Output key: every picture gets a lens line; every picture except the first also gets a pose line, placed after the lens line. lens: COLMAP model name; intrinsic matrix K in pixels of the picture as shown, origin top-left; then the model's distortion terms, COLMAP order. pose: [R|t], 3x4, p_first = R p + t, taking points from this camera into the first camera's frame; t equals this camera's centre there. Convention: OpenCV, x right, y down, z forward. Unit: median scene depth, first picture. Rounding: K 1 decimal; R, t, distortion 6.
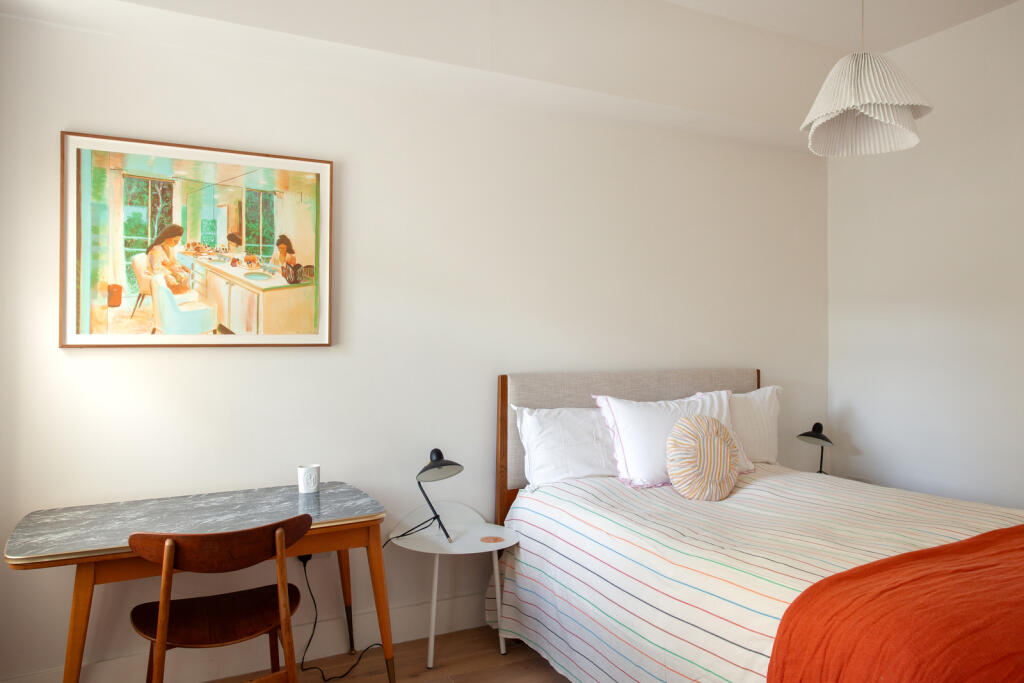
lens RADIAL K [[752.9, 0, 512.0], [0, 752.9, 341.5], [0, 0, 1]] dist [-0.070964, 0.096831]
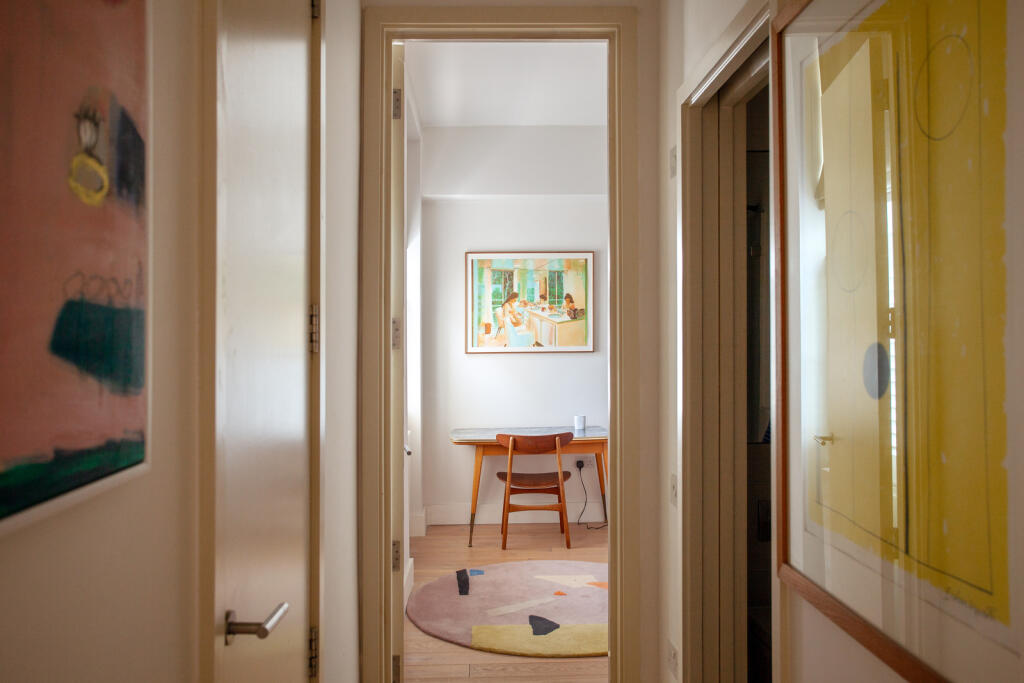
lens RADIAL K [[841.3, 0, 588.2], [0, 841.3, 338.4], [0, 0, 1]] dist [-0.012115, 0.044347]
pose [[0.939986, -0.003483, -0.341196, 0.489882], [0.004387, 0.999989, 0.001879, -0.034678], [0.341185, -0.003263, 0.939990, -1.028413]]
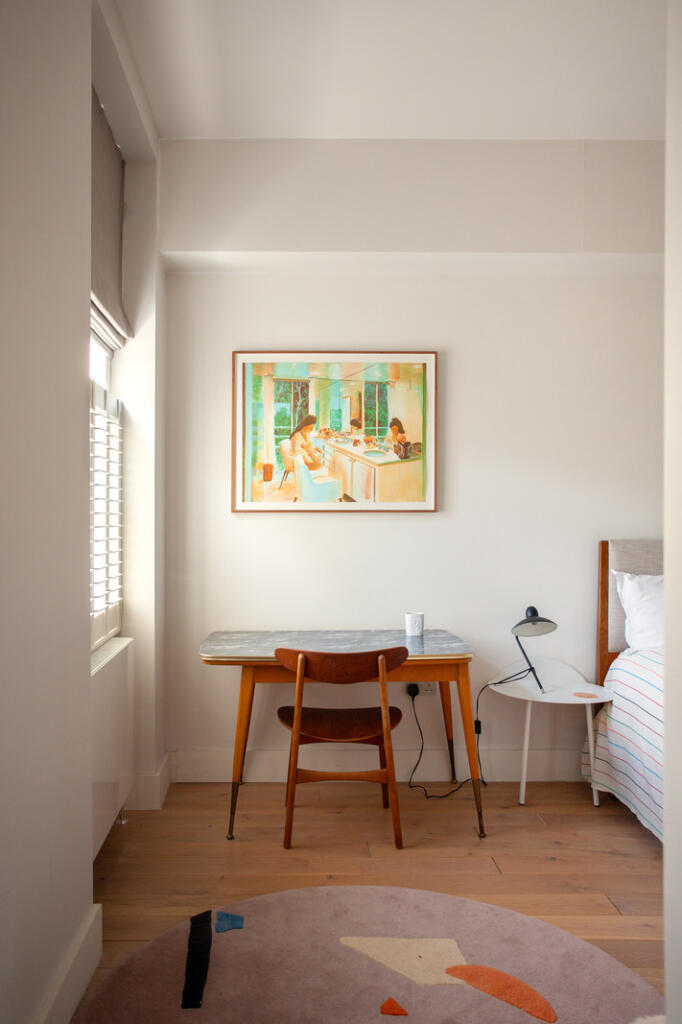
lens RADIAL K [[807.1, 0, 294.8], [0, 807.1, 512.4], [0, 0, 1]] dist [-0.013176, -0.001633]
pose [[0.892152, 0.000931, -0.451734, 0.136912], [-0.000506, 0.999999, 0.001061, 0.006264], [0.451734, -0.000718, 0.892152, -0.224608]]
